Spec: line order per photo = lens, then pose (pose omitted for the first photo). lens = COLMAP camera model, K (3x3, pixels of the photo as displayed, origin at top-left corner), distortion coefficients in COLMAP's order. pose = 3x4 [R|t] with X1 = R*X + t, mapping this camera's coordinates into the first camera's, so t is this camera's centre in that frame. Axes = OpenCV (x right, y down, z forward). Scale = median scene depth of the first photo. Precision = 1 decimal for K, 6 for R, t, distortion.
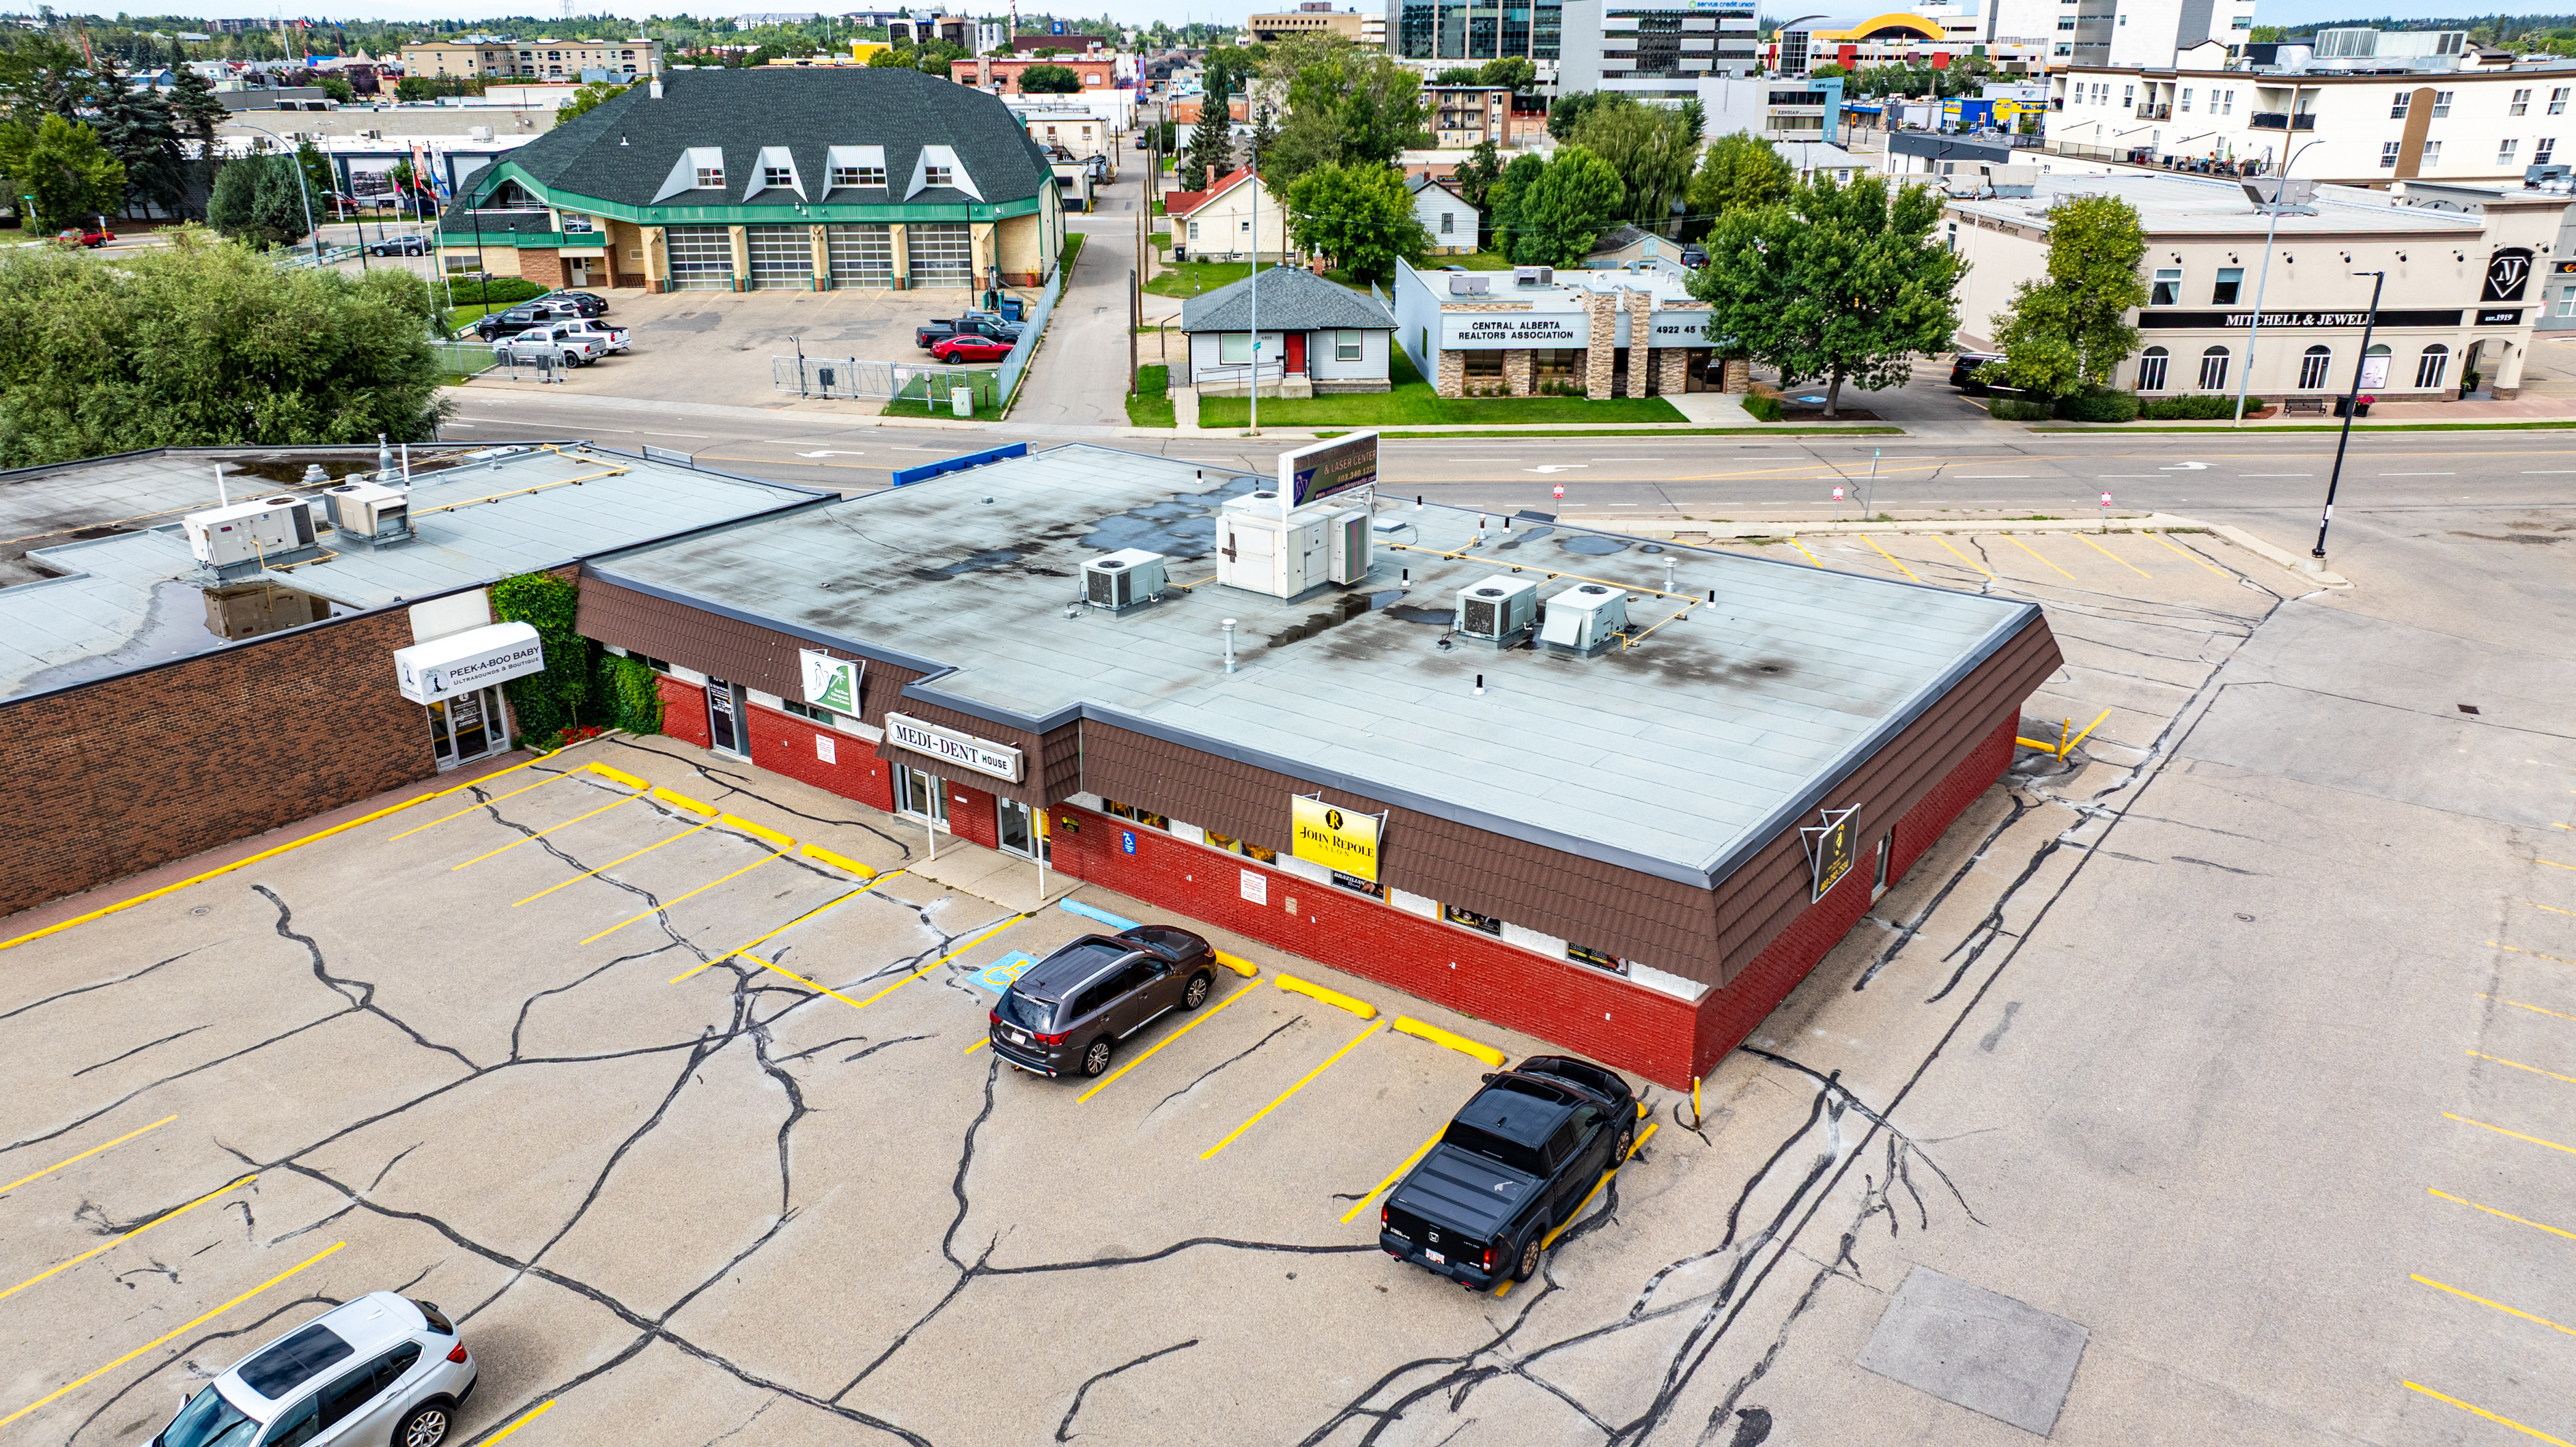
lens RADIAL K [[1813.3, 0, 1288.0], [0, 1813.3, 723.5], [0, 0, 1]] dist [-0.046425, 0.044138]
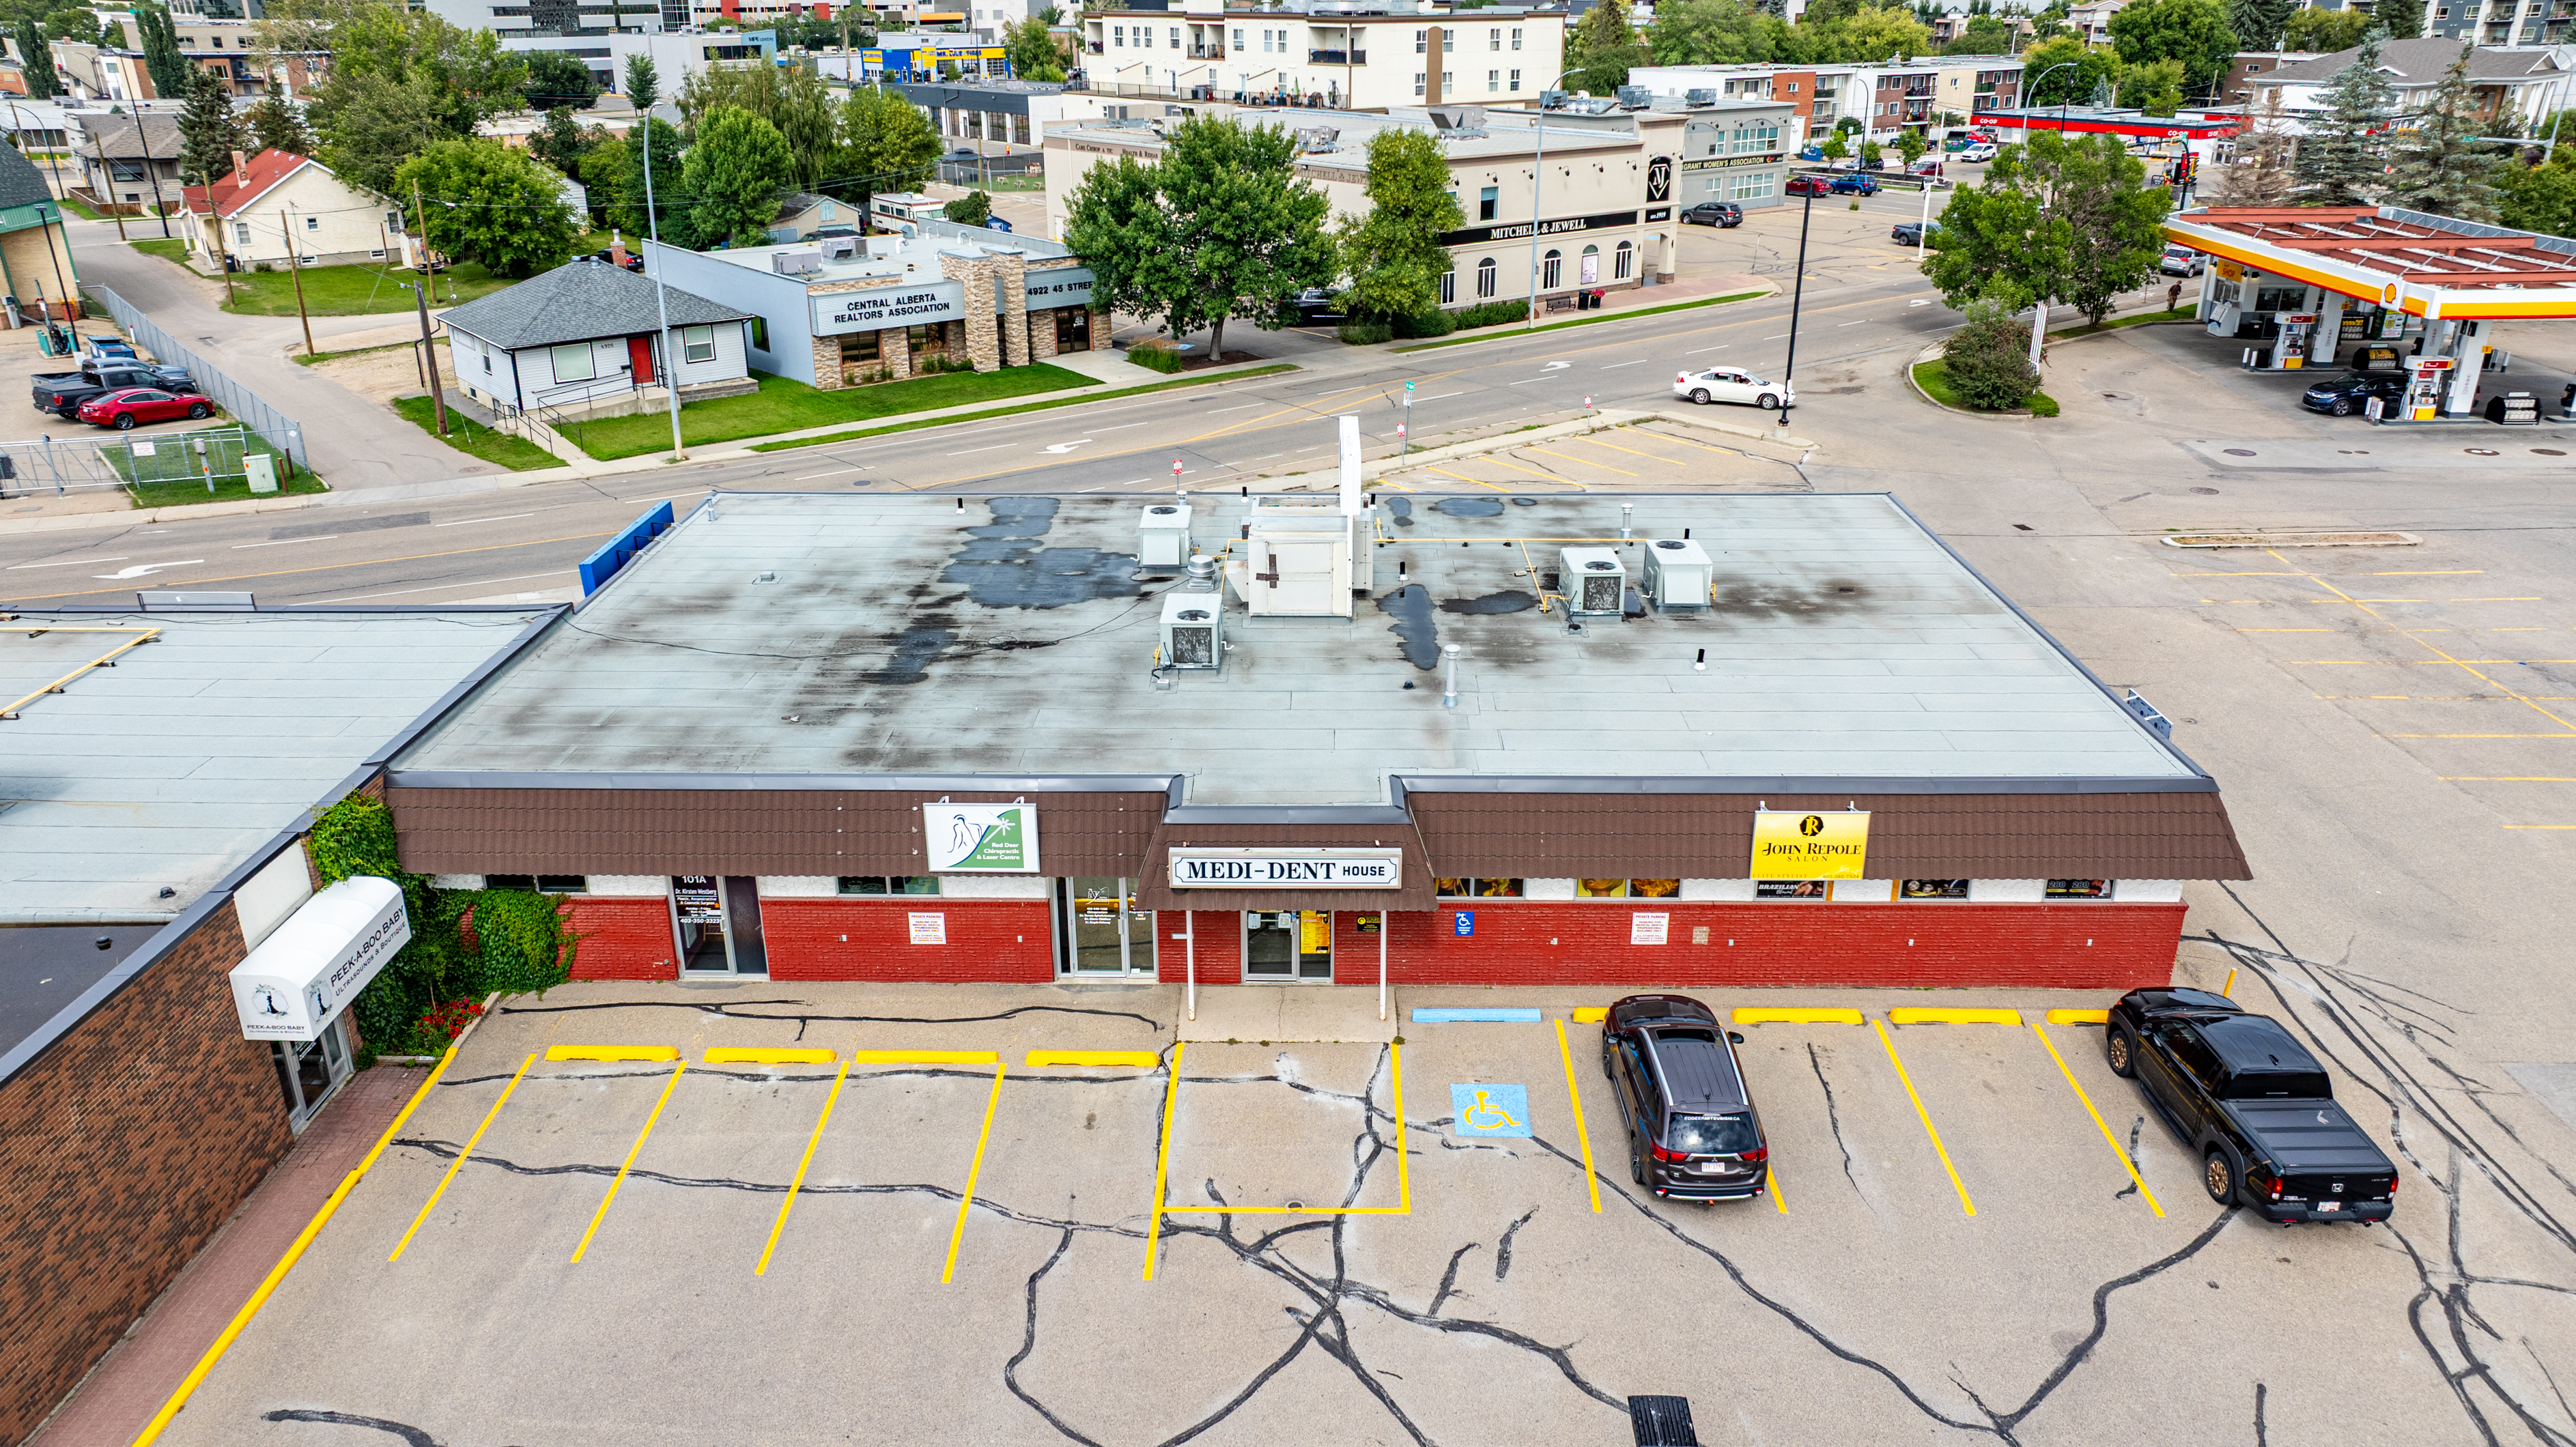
lens RADIAL K [[1813.3, 0, 1288.0], [0, 1813.3, 723.5], [0, 0, 1]] dist [-0.046425, 0.044138]
pose [[0.811514, -0.220533, 0.541120, -0.481572], [0.208271, 0.974391, 0.084770, -0.093207], [-0.545957, 0.043908, 0.836662, 0.266379]]
